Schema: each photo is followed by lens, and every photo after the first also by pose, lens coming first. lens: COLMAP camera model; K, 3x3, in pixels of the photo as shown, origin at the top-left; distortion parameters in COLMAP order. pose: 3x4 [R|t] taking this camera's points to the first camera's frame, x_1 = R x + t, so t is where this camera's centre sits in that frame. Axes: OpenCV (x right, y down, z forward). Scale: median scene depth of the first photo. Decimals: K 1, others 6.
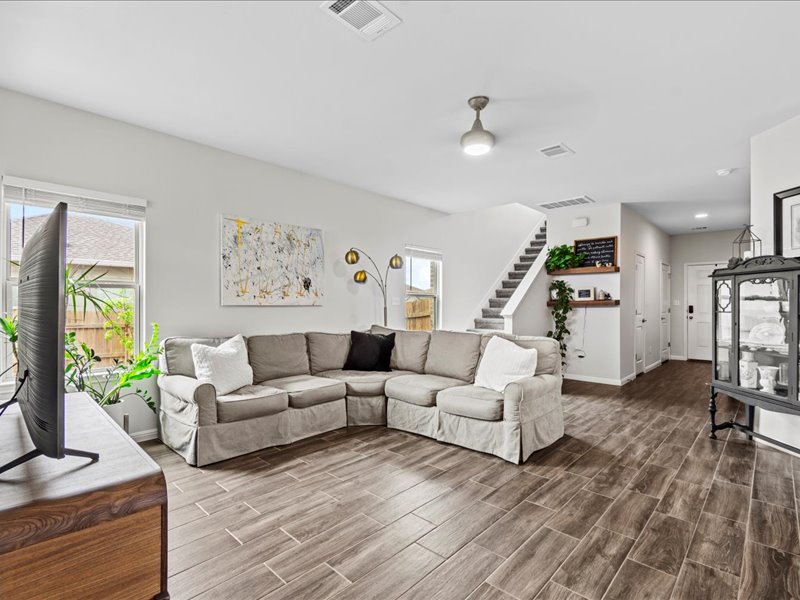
lens RADIAL K [[751.0, 0, 400.5], [0, 751.0, 303.6], [0, 0, 1]] dist [0.122419, -0.195397]
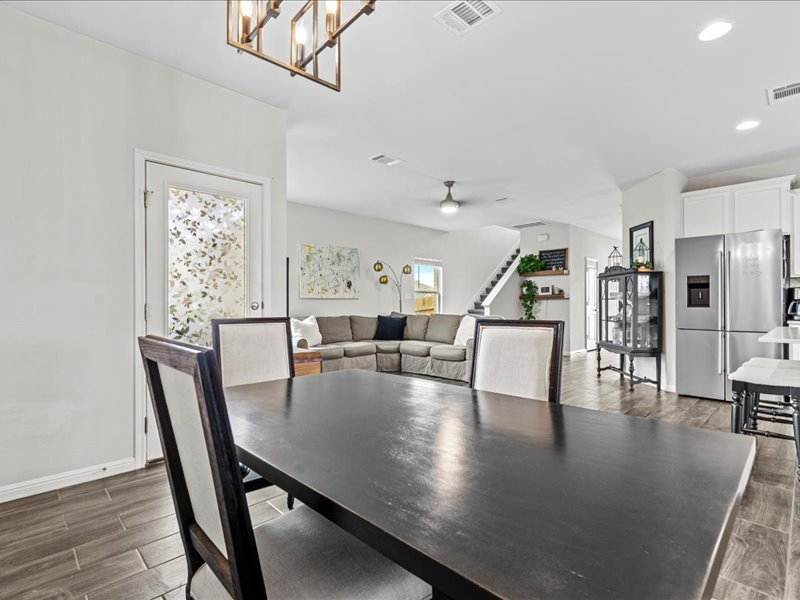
lens RADIAL K [[751.0, 0, 400.5], [0, 751.0, 303.6], [0, 0, 1]] dist [0.122419, -0.195397]
pose [[0.999639, -0.008591, -0.025458, 0.019357], [0.008600, 0.999963, 0.000243, 0.013104], [0.025455, -0.000462, 0.999676, -0.529301]]
